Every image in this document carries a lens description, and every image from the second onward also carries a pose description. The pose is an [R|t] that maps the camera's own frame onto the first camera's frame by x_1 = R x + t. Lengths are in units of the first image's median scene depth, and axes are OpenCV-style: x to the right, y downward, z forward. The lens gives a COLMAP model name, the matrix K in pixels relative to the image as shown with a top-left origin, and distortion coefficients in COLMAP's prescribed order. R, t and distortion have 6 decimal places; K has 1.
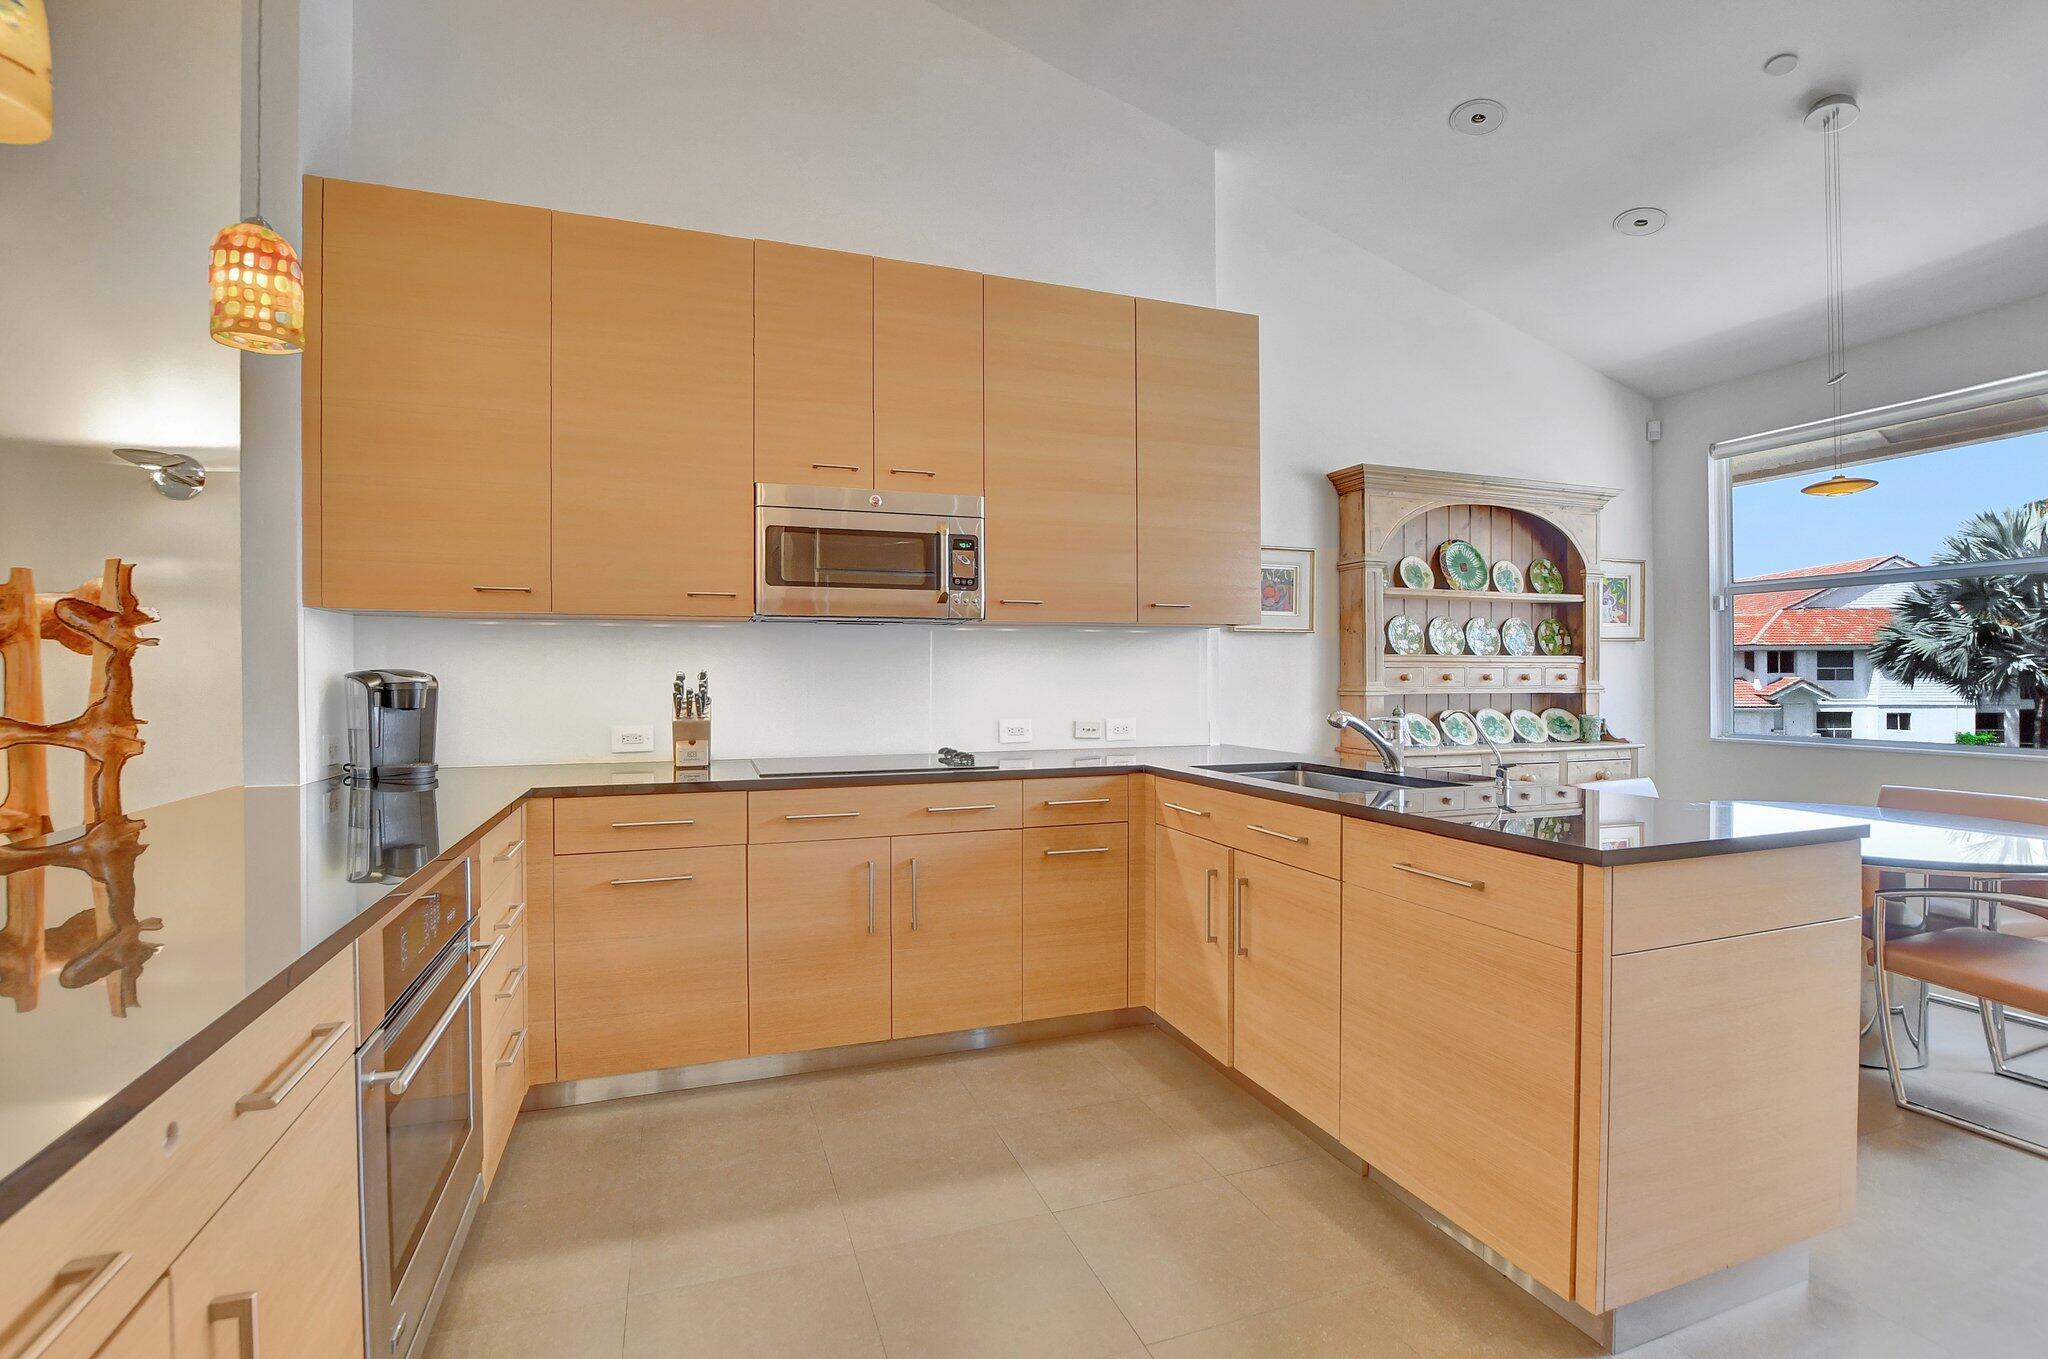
lens RADIAL K [[932.7, 0, 1032.1], [0, 932.7, 685.5], [0, 0, 1]] dist [0.000633, -0.000295]
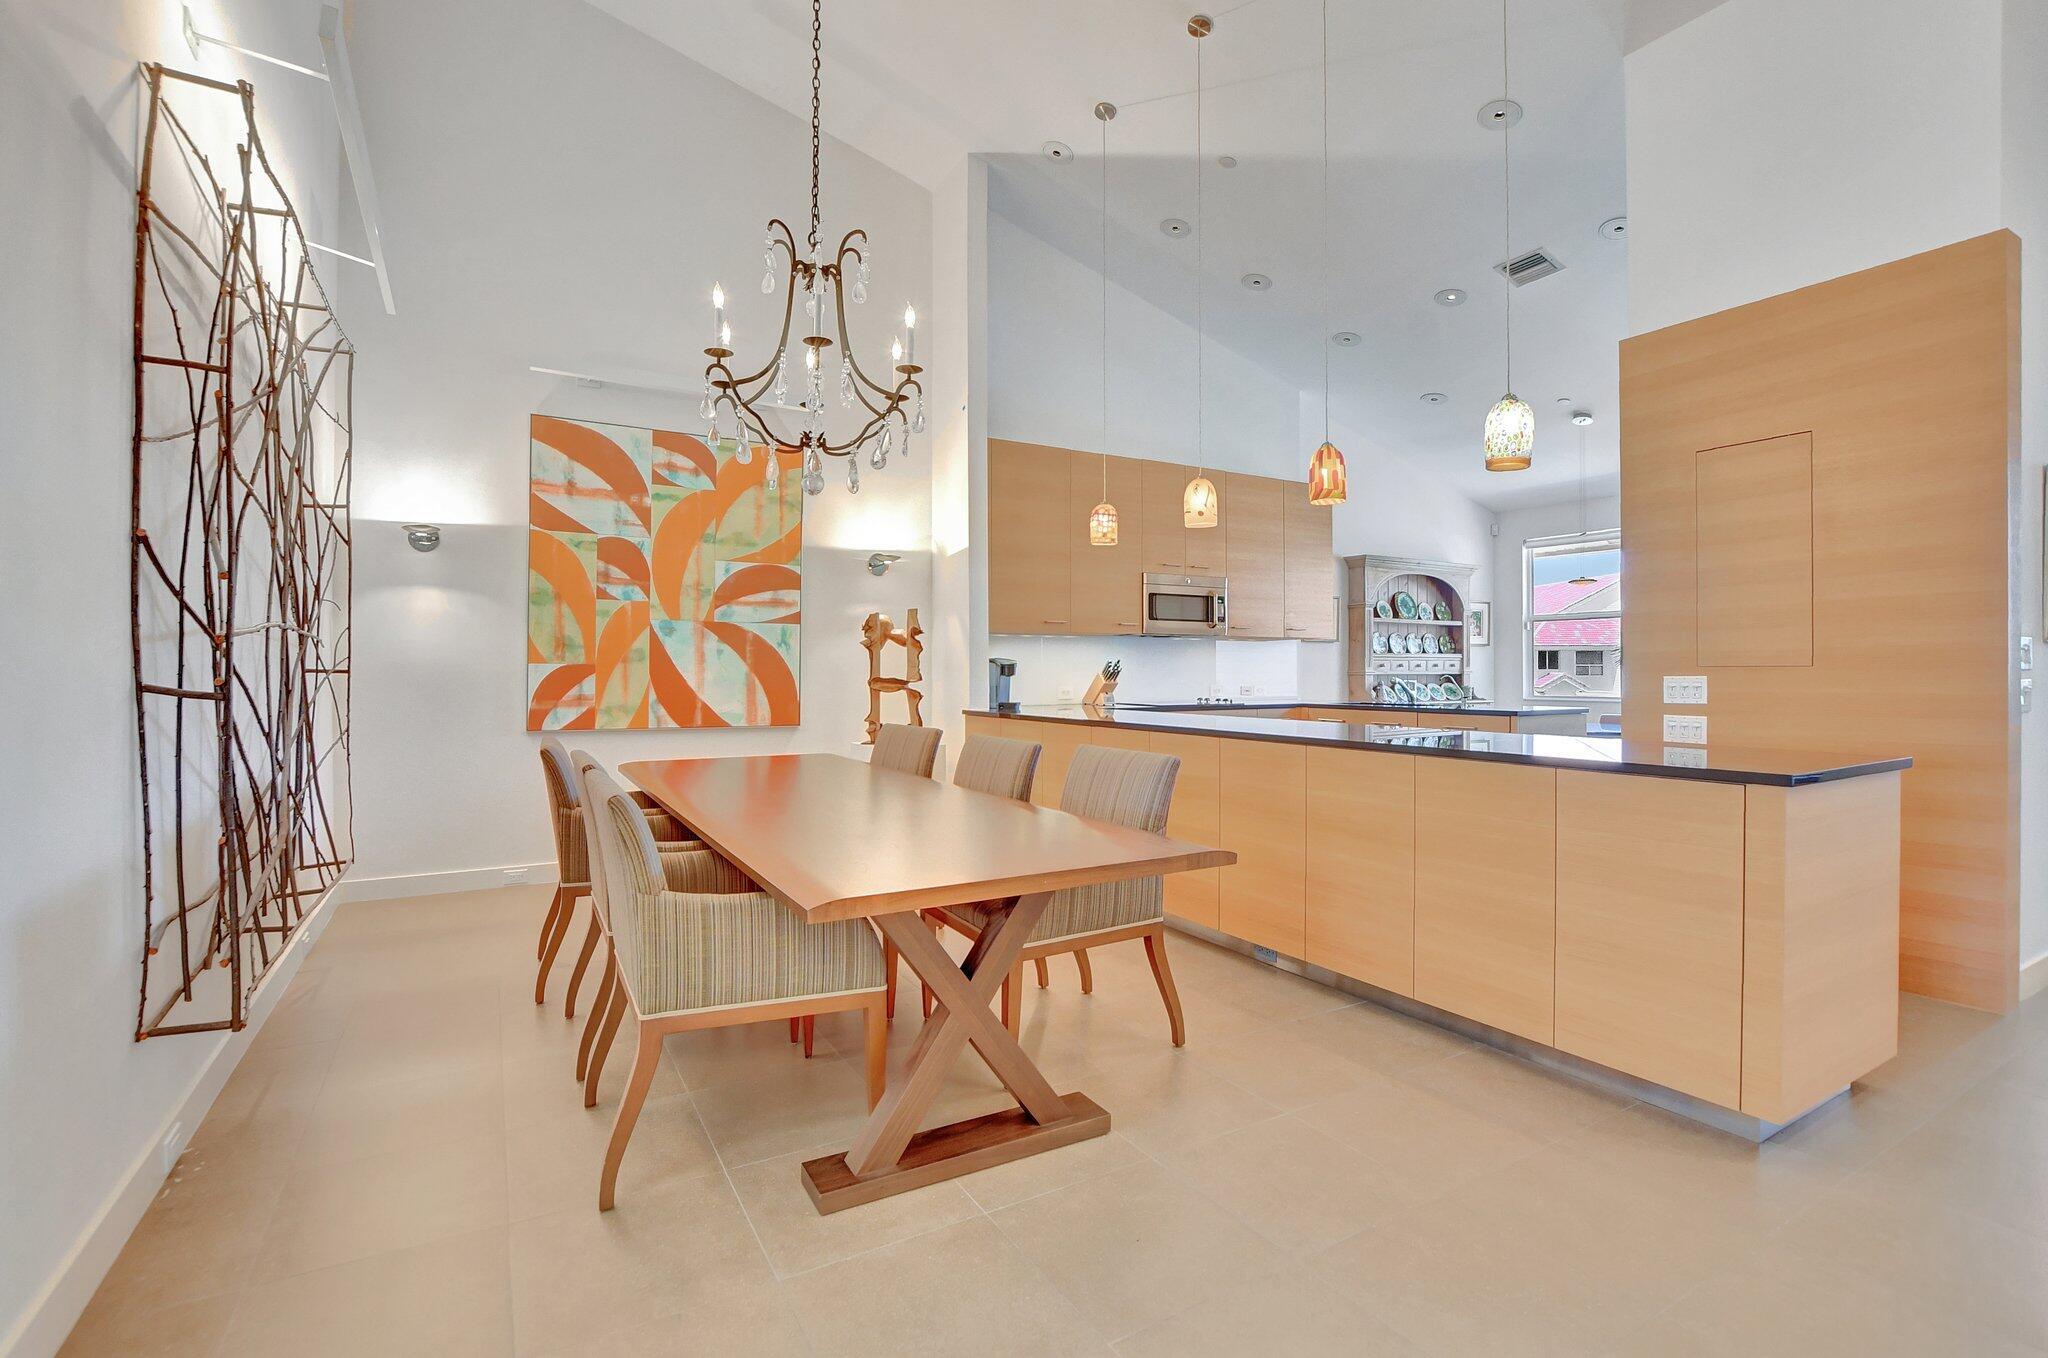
lens RADIAL K [[932.7, 0, 1027.6], [0, 932.7, 681.3], [0, 0, 1]] dist [0.000633, -0.000295]
pose [[0.985947, -0.001012, 0.167054, -0.577754], [0.001198, 0.999999, -0.001010, 0.023293], [-0.167053, 0.001196, 0.985947, -0.692082]]
